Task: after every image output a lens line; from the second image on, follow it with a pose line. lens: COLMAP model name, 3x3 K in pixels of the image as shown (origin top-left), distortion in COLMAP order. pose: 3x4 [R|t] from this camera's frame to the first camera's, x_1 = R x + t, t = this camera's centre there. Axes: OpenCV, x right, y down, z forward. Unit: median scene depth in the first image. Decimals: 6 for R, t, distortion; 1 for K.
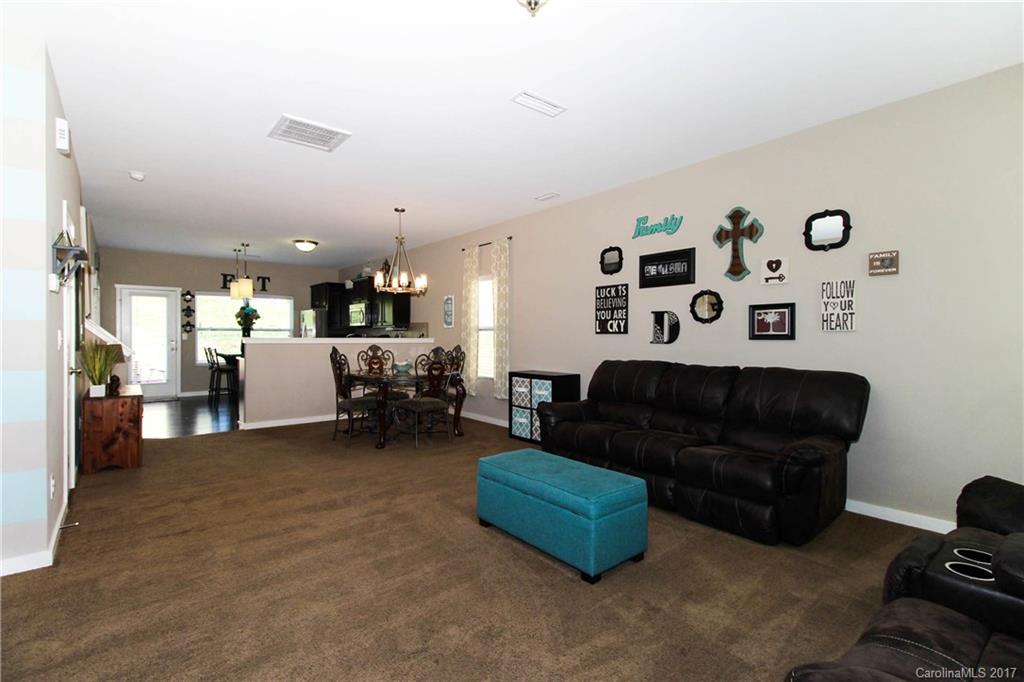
lens RADIAL K [[463.5, 0, 509.2], [0, 463.5, 339.0], [0, 0, 1]] dist [0.000245, 0.000033]
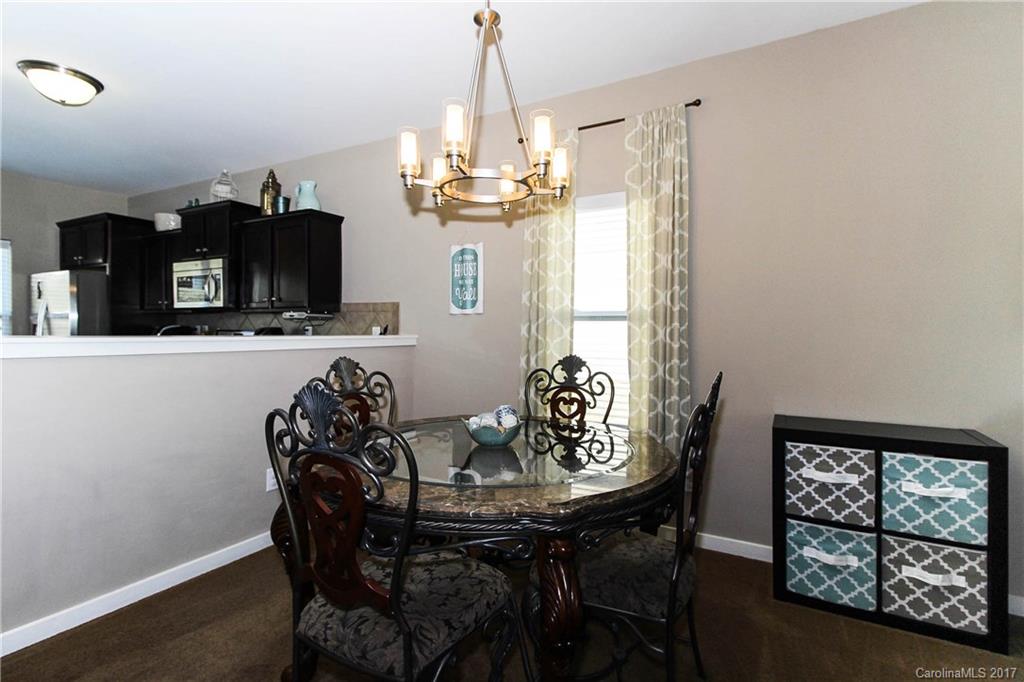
lens RADIAL K [[476.9, 0, 514.6], [0, 476.9, 329.8], [0, 0, 1]] dist [0.002837, 0.000122]
pose [[0.925440, -0.001228, 0.378891, -0.353602], [0.001240, 0.999999, 0.000214, -0.010857], [-0.378891, 0.000272, 0.925441, 0.722997]]
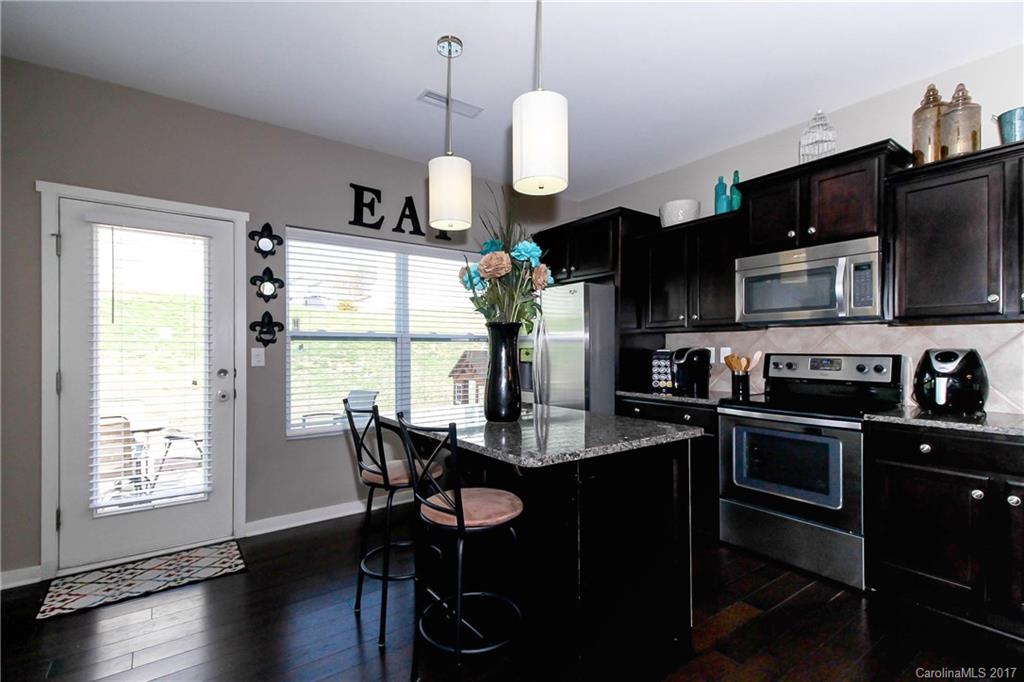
lens RADIAL K [[477.9, 0, 511.4], [0, 477.9, 349.6], [0, 0, 1]] dist [0.002123, -0.000173]
pose [[0.994307, -0.002561, -0.106526, -0.772102], [0.001607, 0.999958, -0.009040, -0.012004], [0.106544, 0.008817, 0.994269, 1.086891]]
